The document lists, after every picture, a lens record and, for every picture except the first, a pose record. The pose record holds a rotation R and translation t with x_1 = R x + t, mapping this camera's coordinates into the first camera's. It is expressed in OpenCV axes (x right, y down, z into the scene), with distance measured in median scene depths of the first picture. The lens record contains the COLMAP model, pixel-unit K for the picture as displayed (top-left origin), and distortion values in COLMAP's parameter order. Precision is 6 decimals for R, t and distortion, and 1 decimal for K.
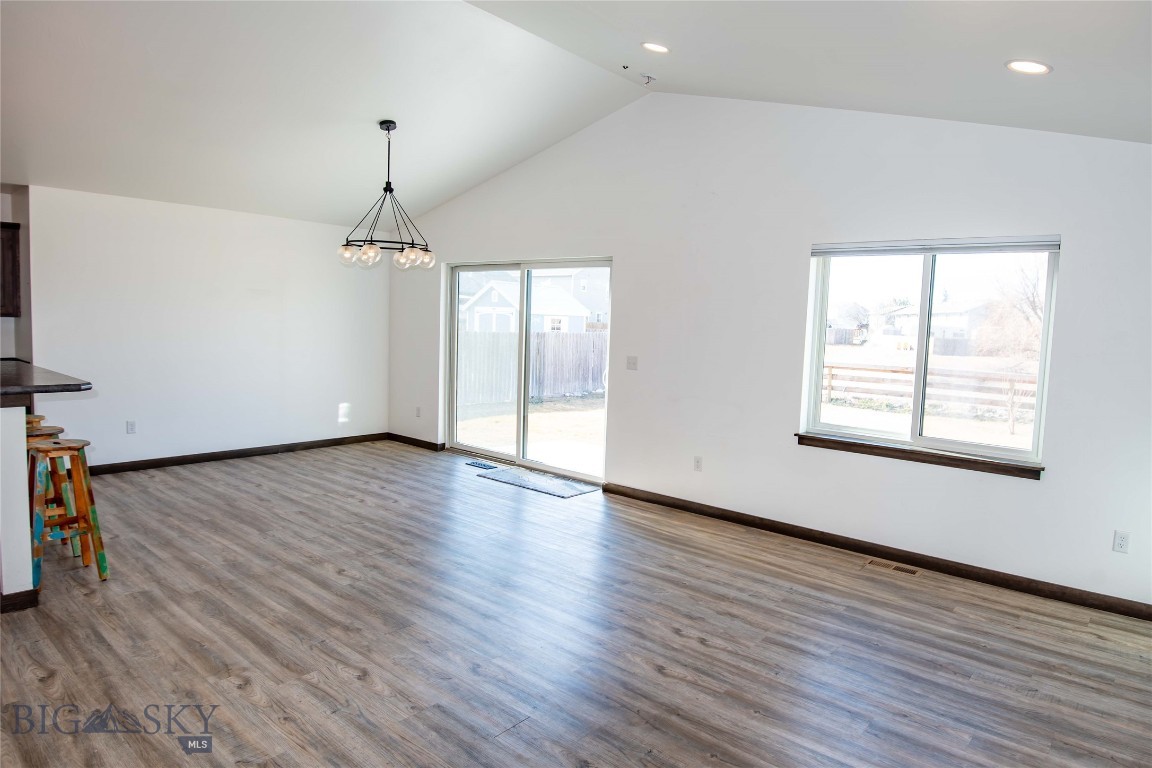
lens RADIAL K [[677.6, 0, 612.6], [0, 677.6, 394.7], [0, 0, 1]] dist [0.001915, -0.033339]
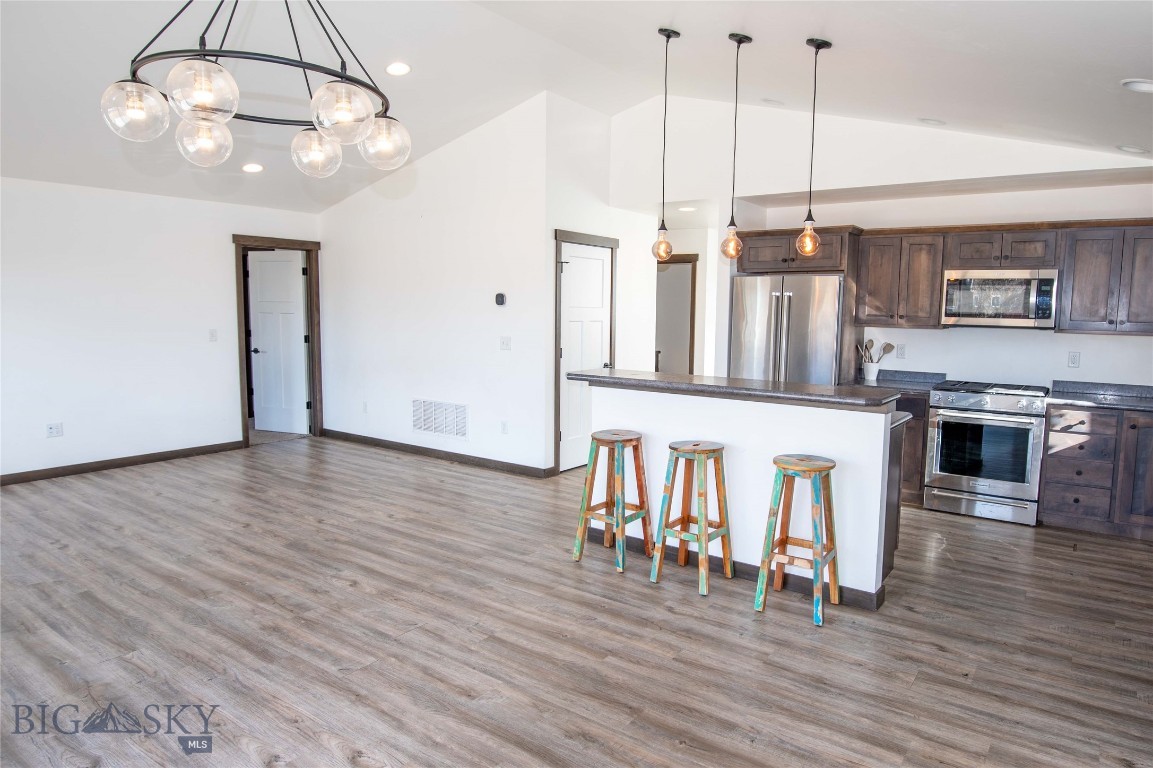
lens RADIAL K [[704.8, 0, 631.7], [0, 704.8, 381.8], [0, 0, 1]] dist [-0.001741, -0.028189]
pose [[-0.994002, -0.043712, -0.100241, -0.615196], [-0.063625, 0.976690, 0.205007, -0.208297], [0.088943, 0.210156, -0.973614, 1.753034]]
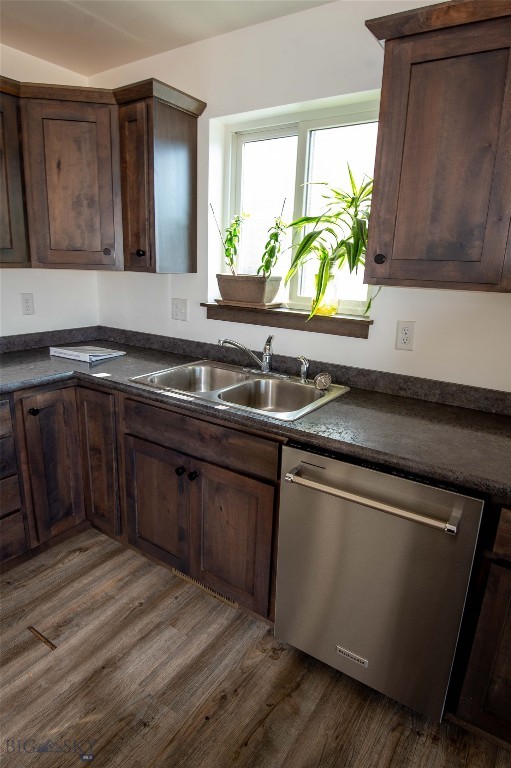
lens RADIAL K [[437.1, 0, 251.4], [0, 437.1, 380.9], [0, 0, 1]] dist [0.001840, -0.036822]
pose [[0.090706, 0.221657, -0.970897, -1.053070], [-0.136314, 0.968503, 0.208376, -0.121224], [0.986504, 0.113446, 0.118064, 0.949750]]
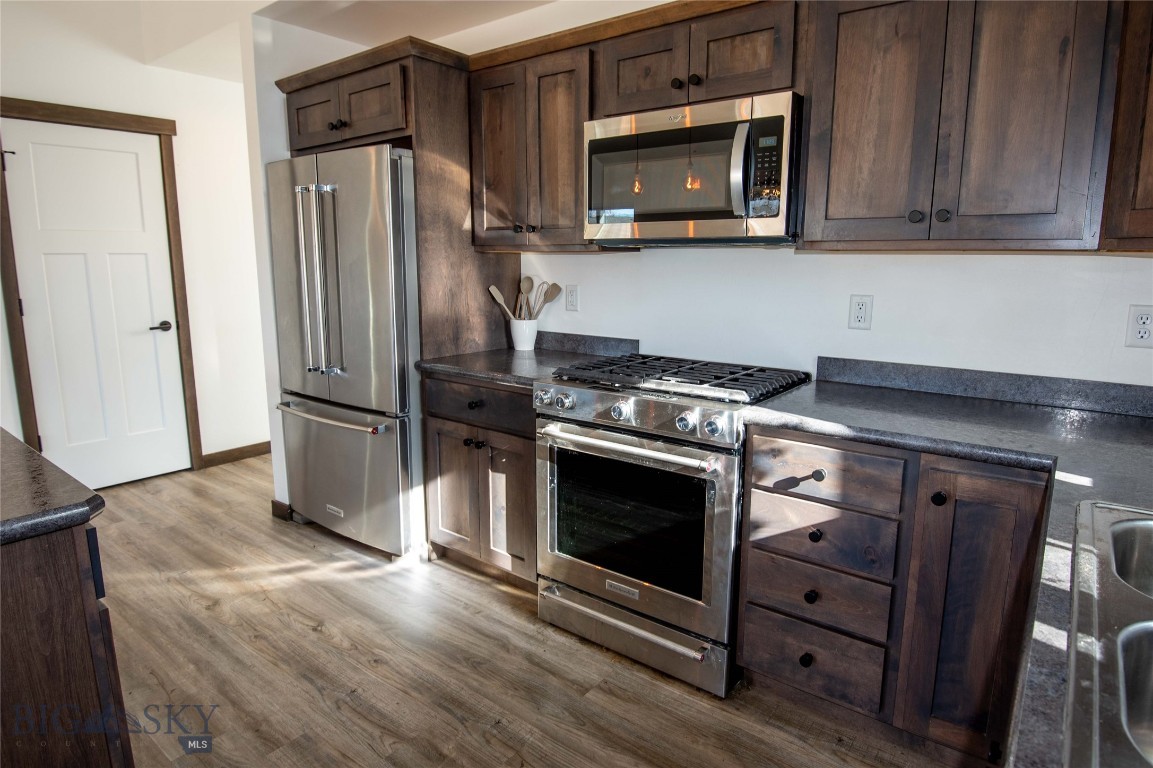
lens RADIAL K [[656.3, 0, 579.5], [0, 656.3, 378.0], [0, 0, 1]] dist [0.001840, -0.036822]
pose [[-0.998939, -0.035563, -0.029273, -1.278305], [-0.042348, 0.959073, 0.279974, -0.128589], [0.018119, 0.280916, -0.959561, 1.118784]]
